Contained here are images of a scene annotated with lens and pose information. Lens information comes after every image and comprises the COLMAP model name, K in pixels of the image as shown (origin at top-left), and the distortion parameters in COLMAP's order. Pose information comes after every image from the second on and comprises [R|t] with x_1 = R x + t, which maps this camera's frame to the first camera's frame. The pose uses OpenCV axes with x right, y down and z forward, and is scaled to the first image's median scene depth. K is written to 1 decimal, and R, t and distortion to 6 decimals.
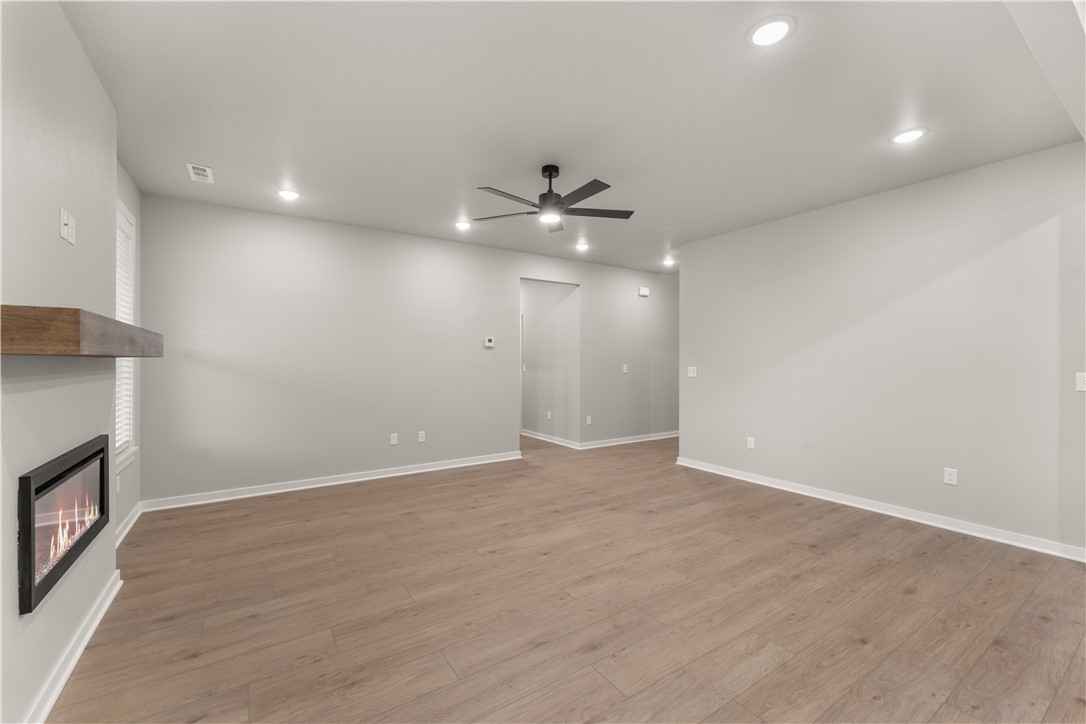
lens RADIAL K [[442.3, 0, 536.8], [0, 442.3, 360.4], [0, 0, 1]] dist [0.000179, -0.000136]
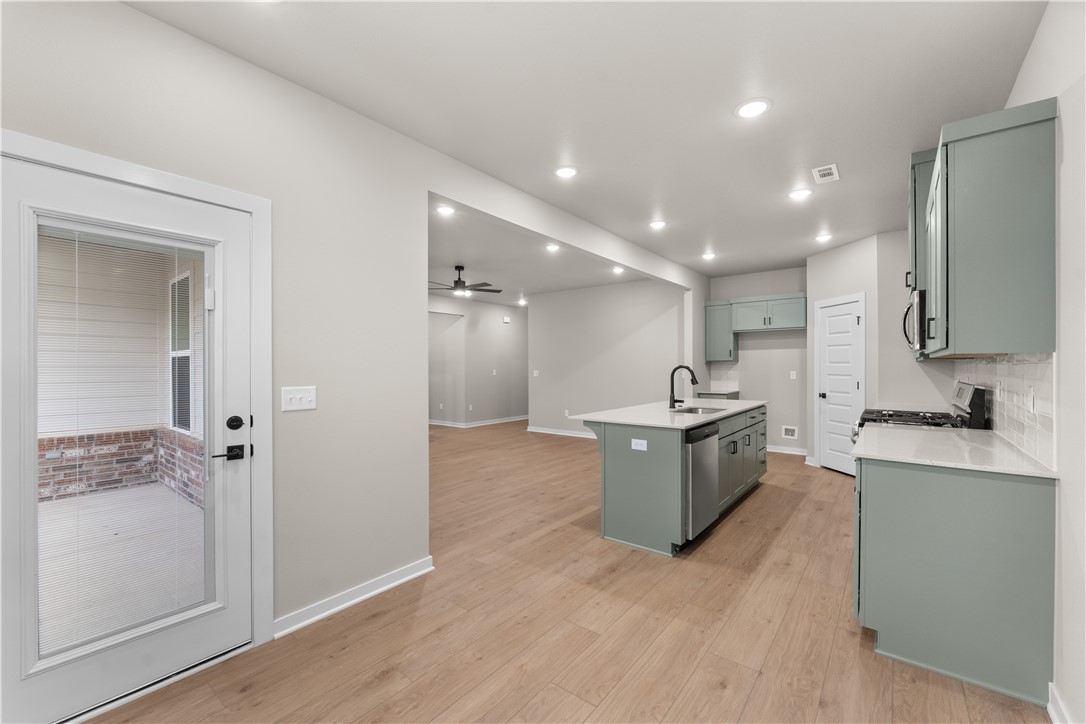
lens RADIAL K [[440.9, 0, 543.1], [0, 440.9, 367.8], [0, 0, 1]] dist [-0.001373, -0.000134]
pose [[0.948164, -0.007665, 0.317688, -0.210845], [0.006929, 0.999970, 0.003444, -0.002186], [-0.317705, -0.001064, 0.948189, -0.825924]]
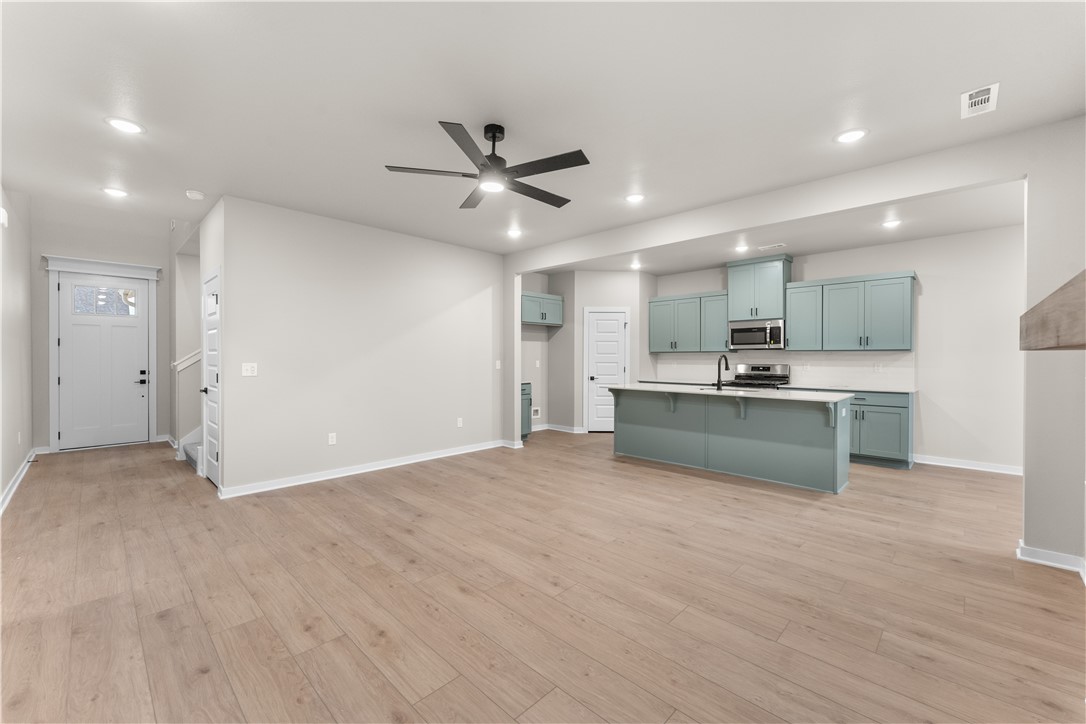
lens RADIAL K [[440.2, 0, 539.0], [0, 440.2, 362.2], [0, 0, 1]] dist [-0.000226, -0.000003]
pose [[-0.212885, -0.014930, 0.976963, -0.738375], [-0.001288, 0.999887, 0.014999, 0.001194], [-0.977076, 0.001935, -0.212880, 0.989584]]
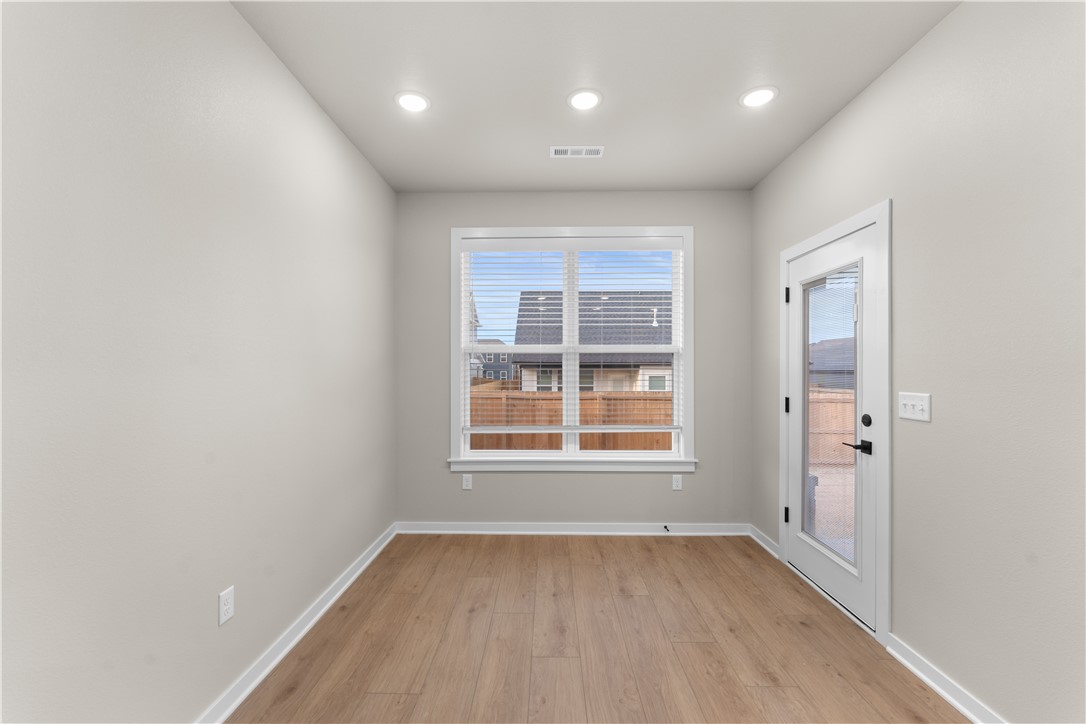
lens RADIAL K [[440.2, 0, 539.0], [0, 440.2, 362.2], [0, 0, 1]] dist [-0.000226, -0.000003]
pose [[-0.561706, -0.016385, -0.827175, 0.352712], [-0.002524, 0.999833, -0.018091, -0.001980], [0.827333, -0.008074, -0.561654, -0.217439]]
